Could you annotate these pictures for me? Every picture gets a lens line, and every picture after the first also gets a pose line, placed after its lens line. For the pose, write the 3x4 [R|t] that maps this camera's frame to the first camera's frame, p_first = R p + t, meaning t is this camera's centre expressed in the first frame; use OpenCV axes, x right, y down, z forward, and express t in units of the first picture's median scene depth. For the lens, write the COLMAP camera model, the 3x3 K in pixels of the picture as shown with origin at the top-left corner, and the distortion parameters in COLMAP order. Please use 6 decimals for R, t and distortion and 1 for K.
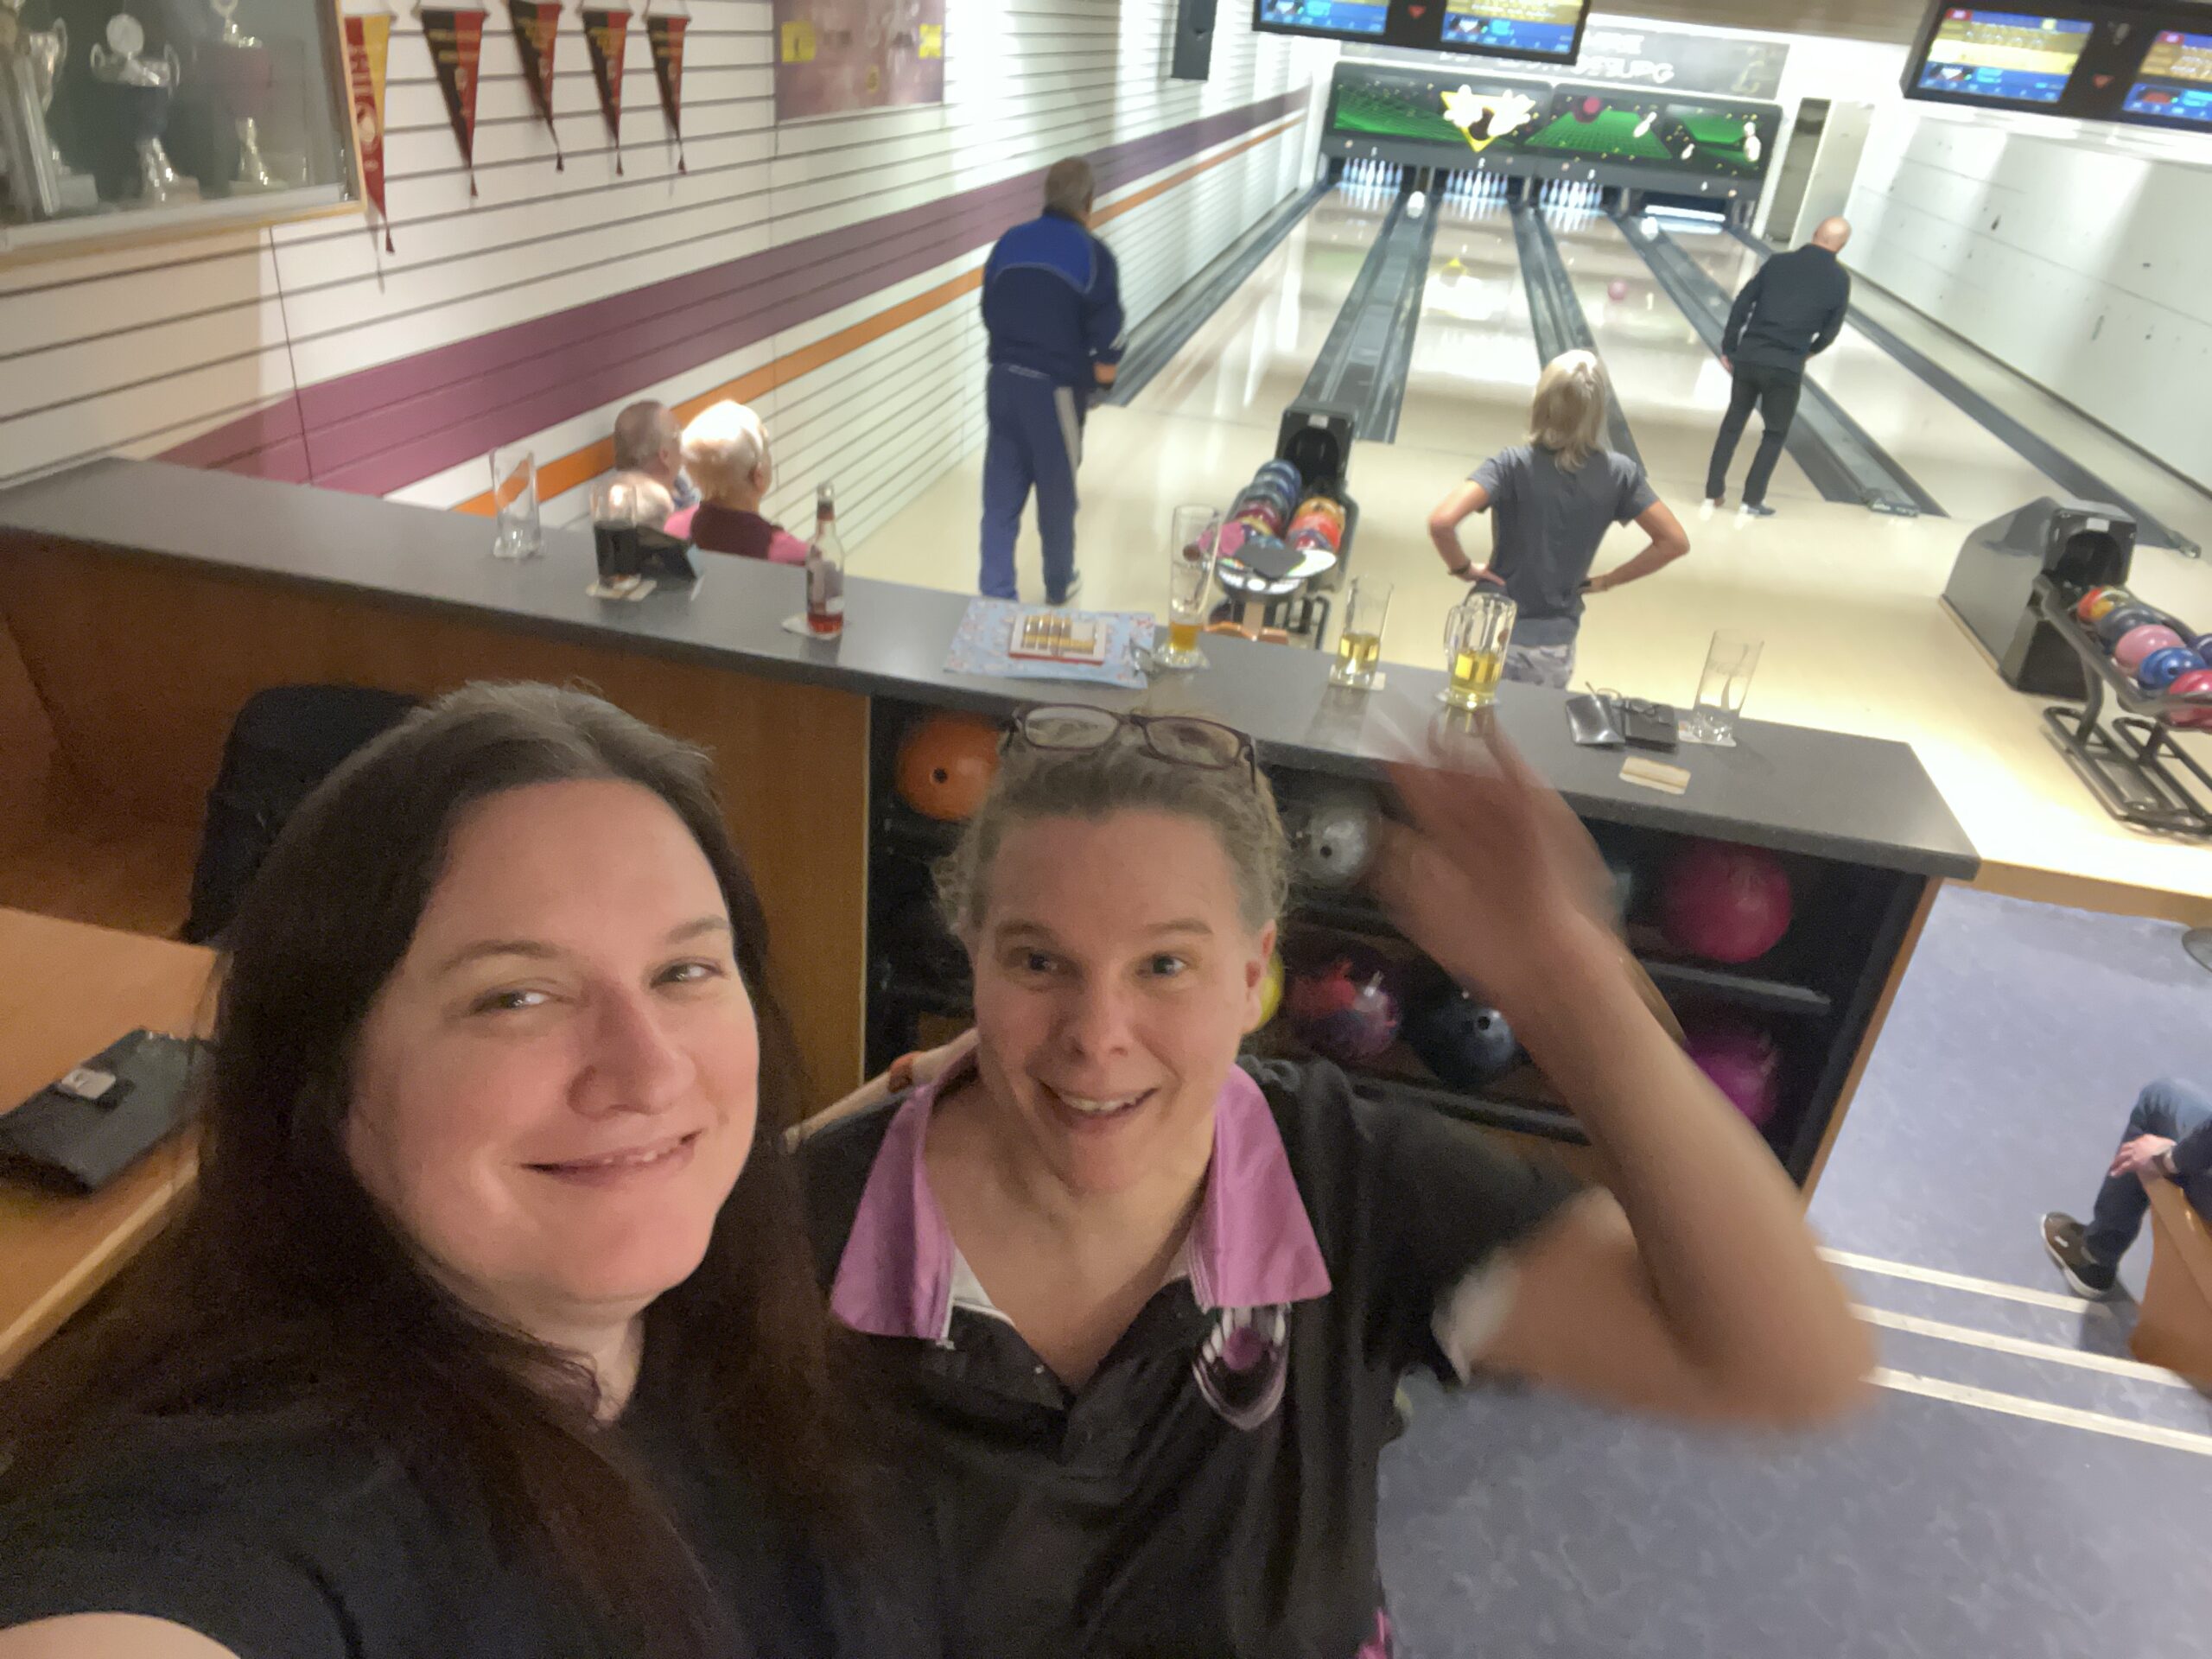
lens RADIAL K [[1471.5, 0, 1100.9], [0, 1471.5, 840.9], [0, 0, 1]] dist [0.064771, -0.078811]
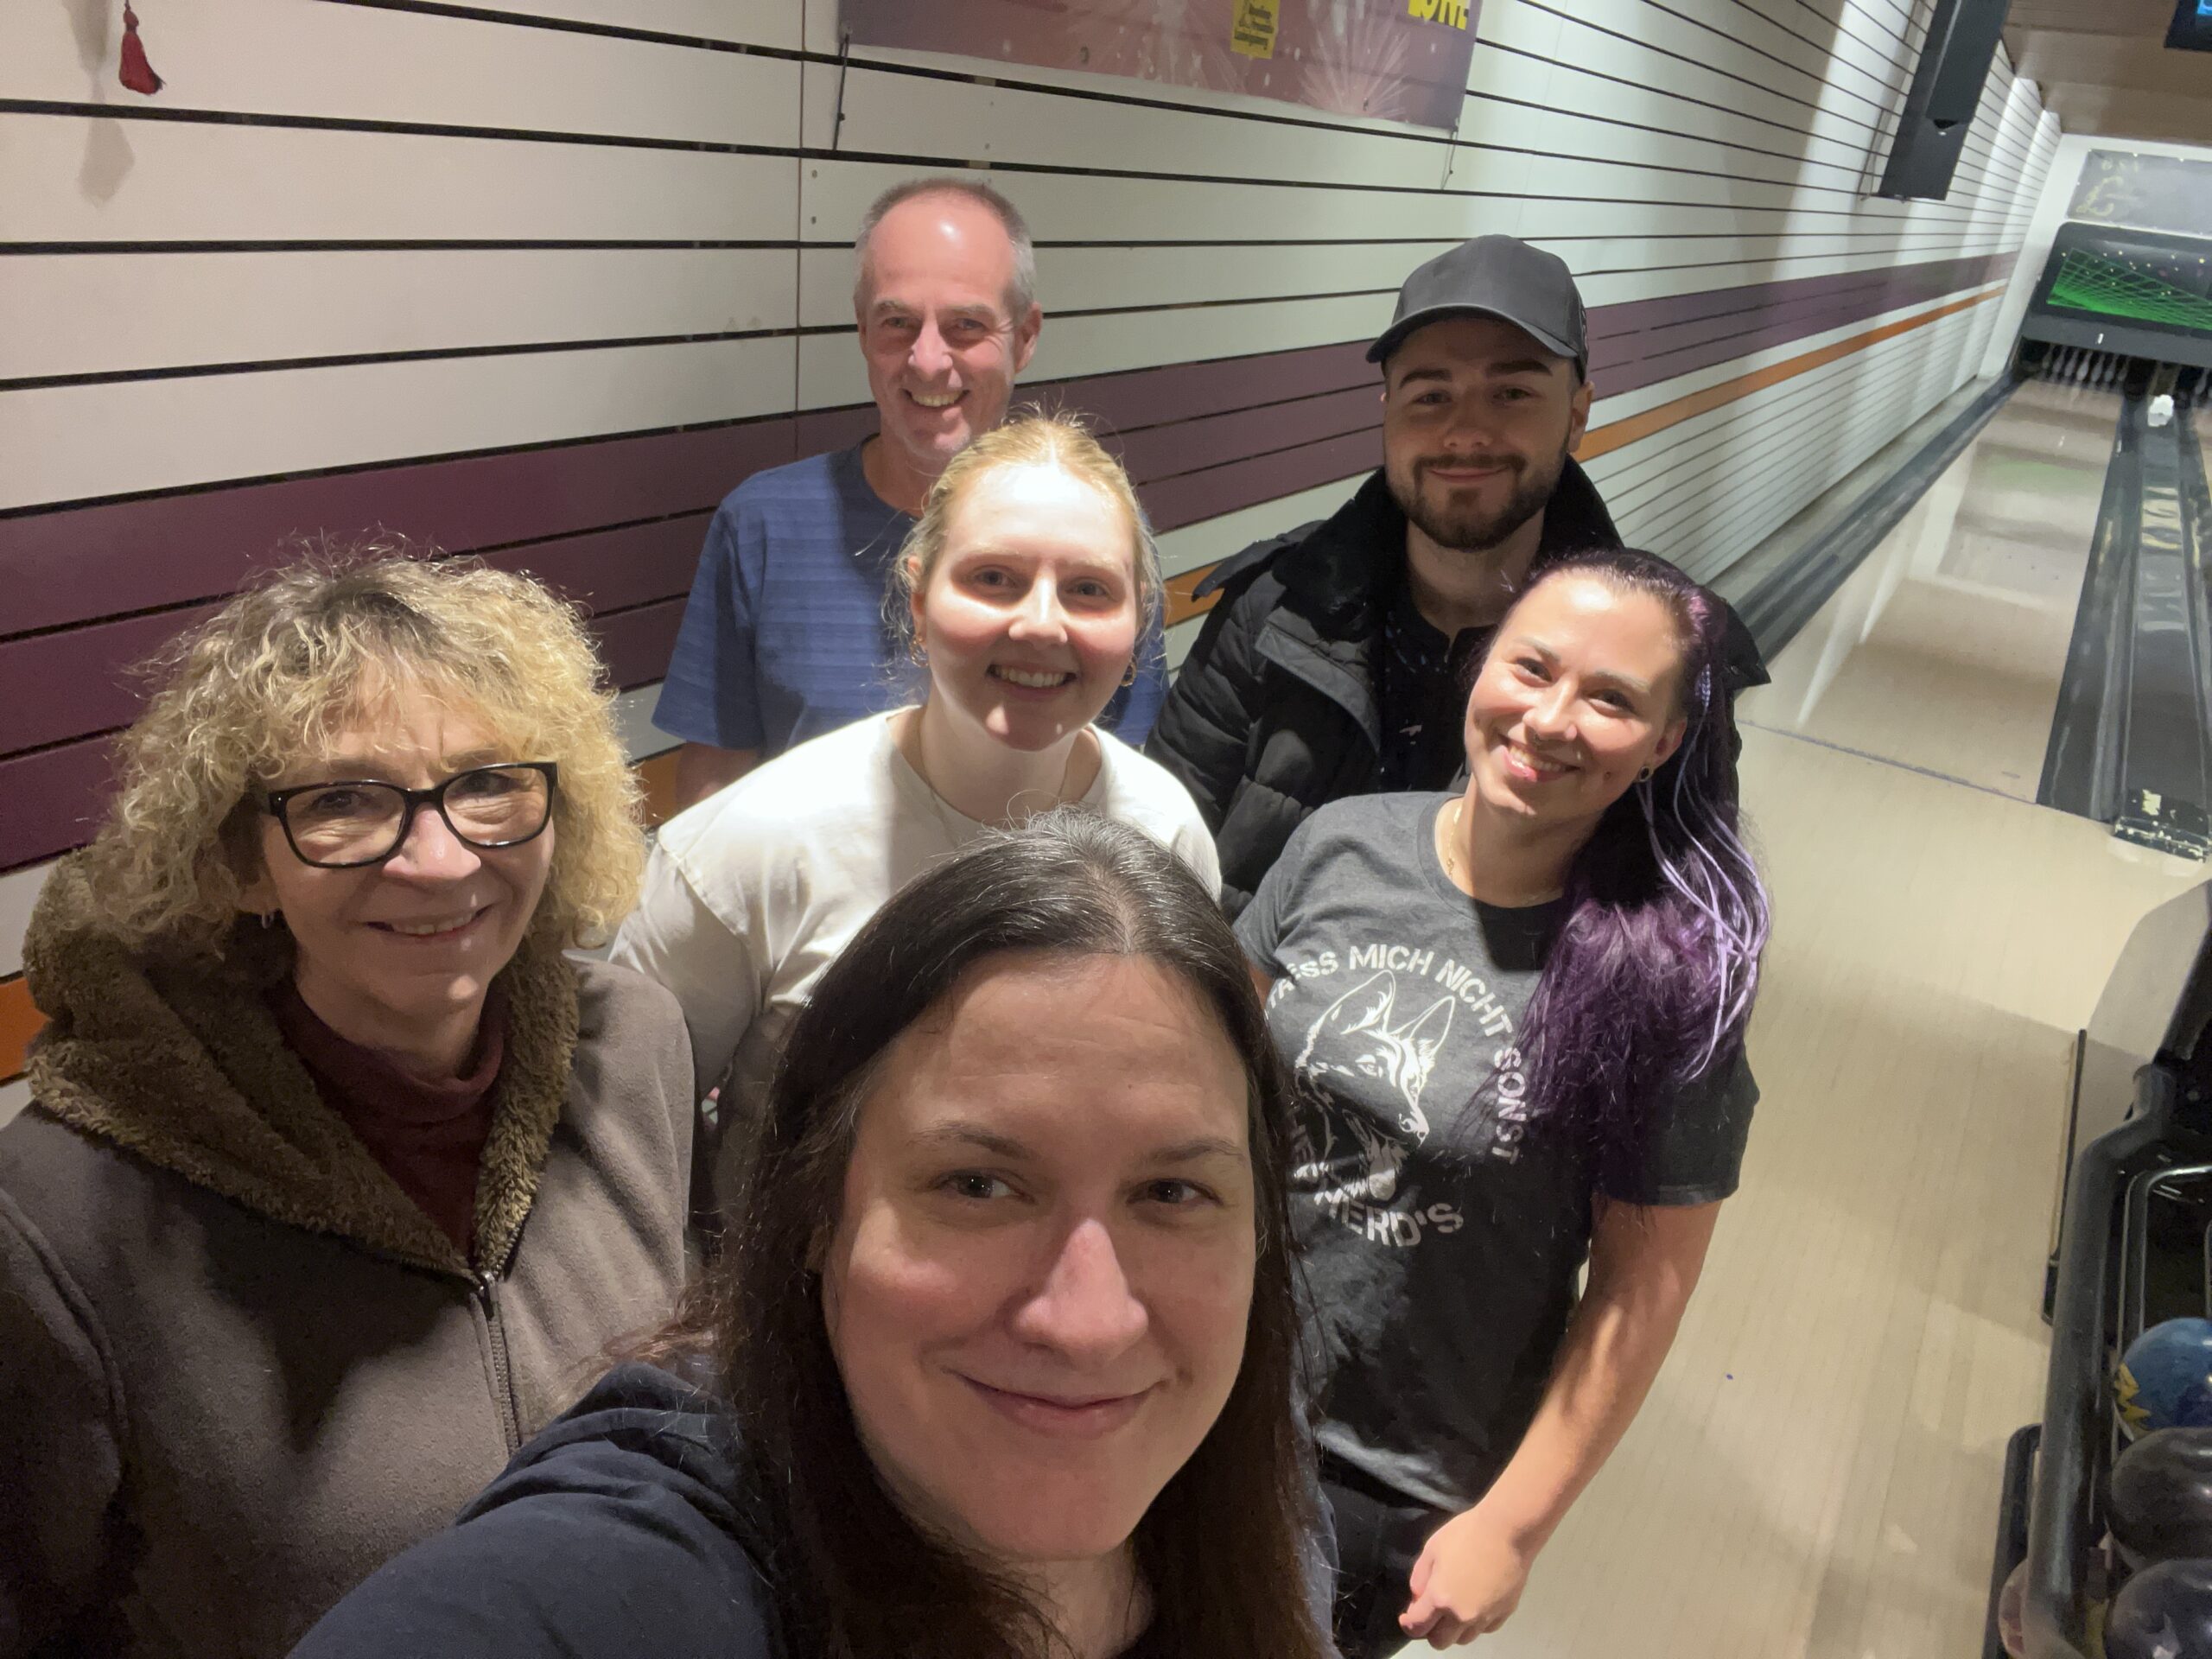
lens RADIAL K [[1493.3, 0, 1106.0], [0, 1493.3, 829.5], [0, 0, 1]] dist [-0.002963, -0.004248]
pose [[0.933735, 0.172087, -0.313887, -0.007524], [-0.201744, 0.977324, -0.064325, -0.072803], [0.295700, 0.123387, 0.947279, 0.173992]]
